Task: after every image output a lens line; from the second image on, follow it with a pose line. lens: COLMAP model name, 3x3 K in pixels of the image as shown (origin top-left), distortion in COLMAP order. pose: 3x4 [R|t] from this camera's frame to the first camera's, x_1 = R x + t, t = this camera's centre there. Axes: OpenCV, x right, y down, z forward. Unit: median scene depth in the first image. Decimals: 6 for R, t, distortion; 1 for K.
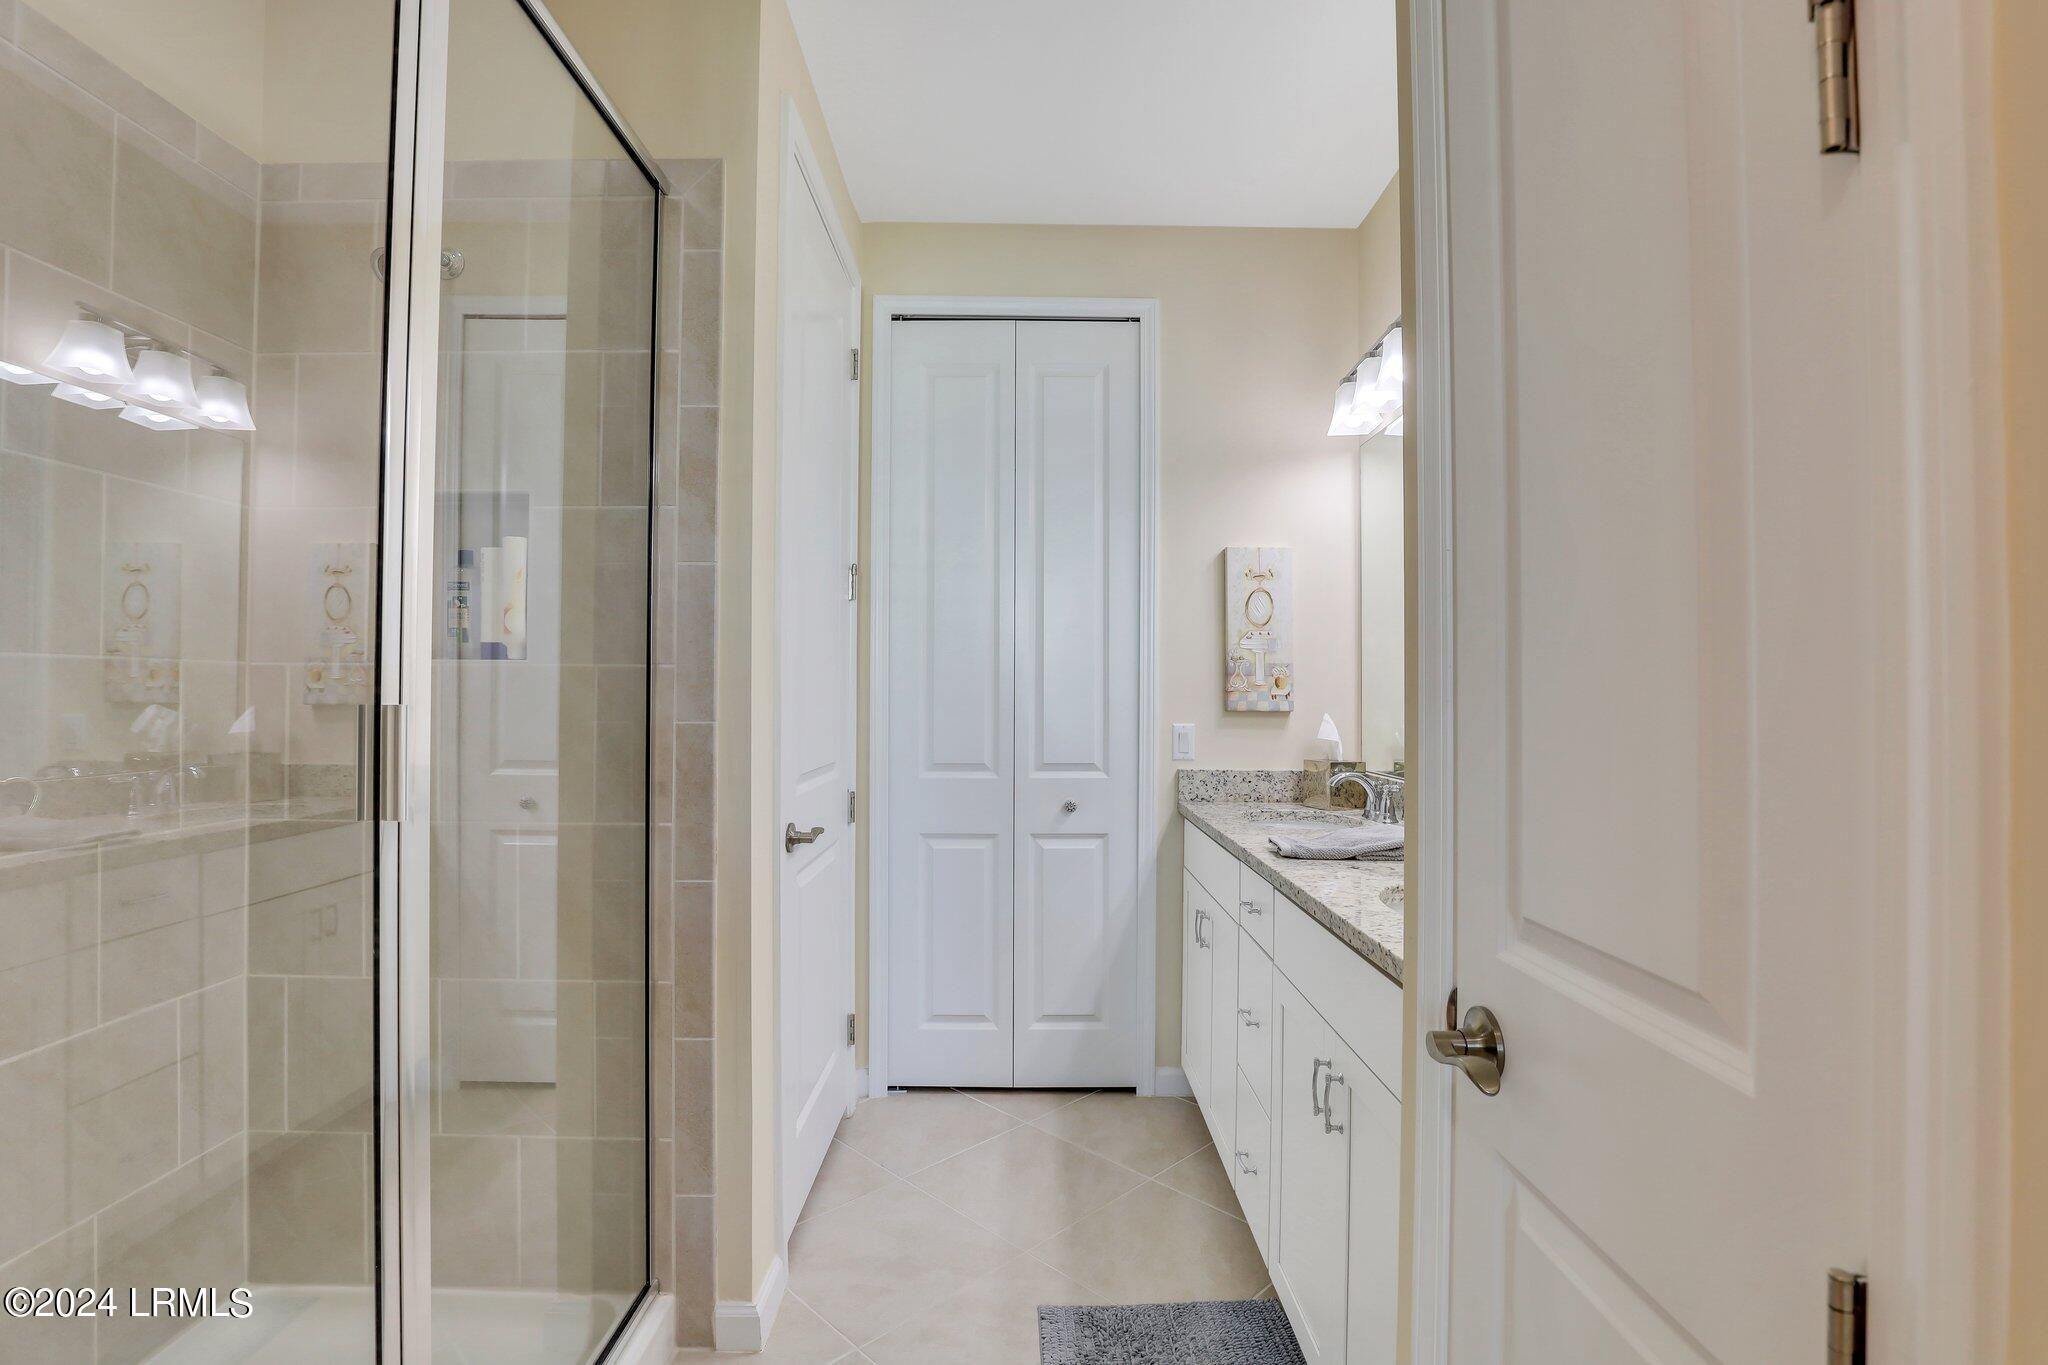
lens RADIAL K [[944.5, 0, 1065.0], [0, 944.5, 686.7], [0, 0, 1]] dist [-0.034358, 0.005258]
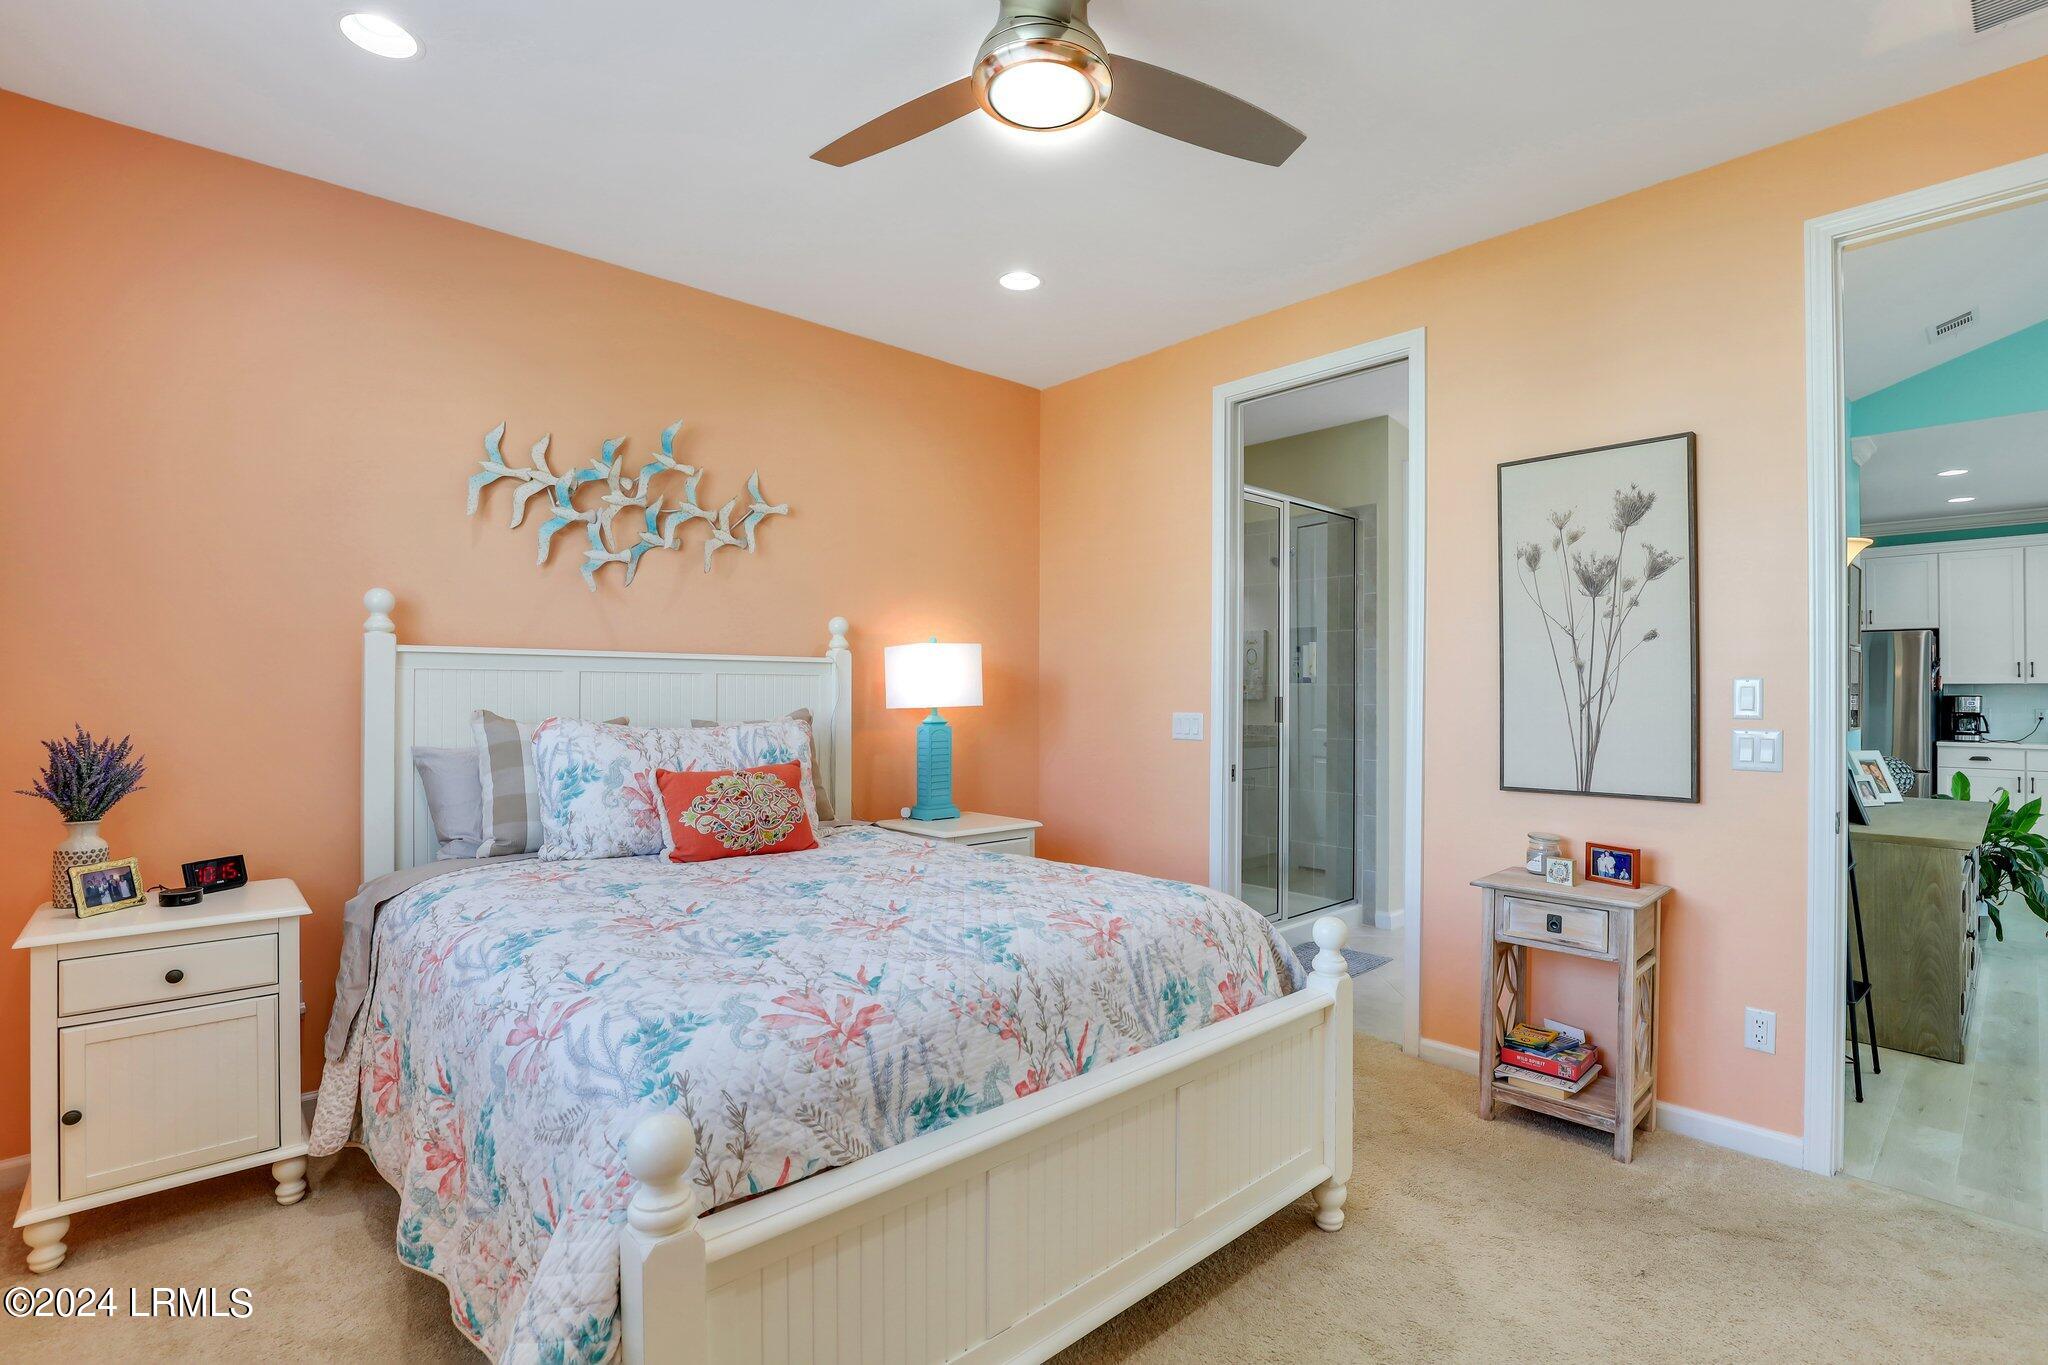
lens RADIAL K [[944.5, 0, 1025.4], [0, 944.5, 692.5], [0, 0, 1]] dist [-0.034358, 0.005258]
pose [[0.645275, -0.003791, -0.763941, 1.114225], [0.004778, 0.999988, -0.000926, 0.000291], [0.763935, -0.003052, 0.645286, -1.646452]]
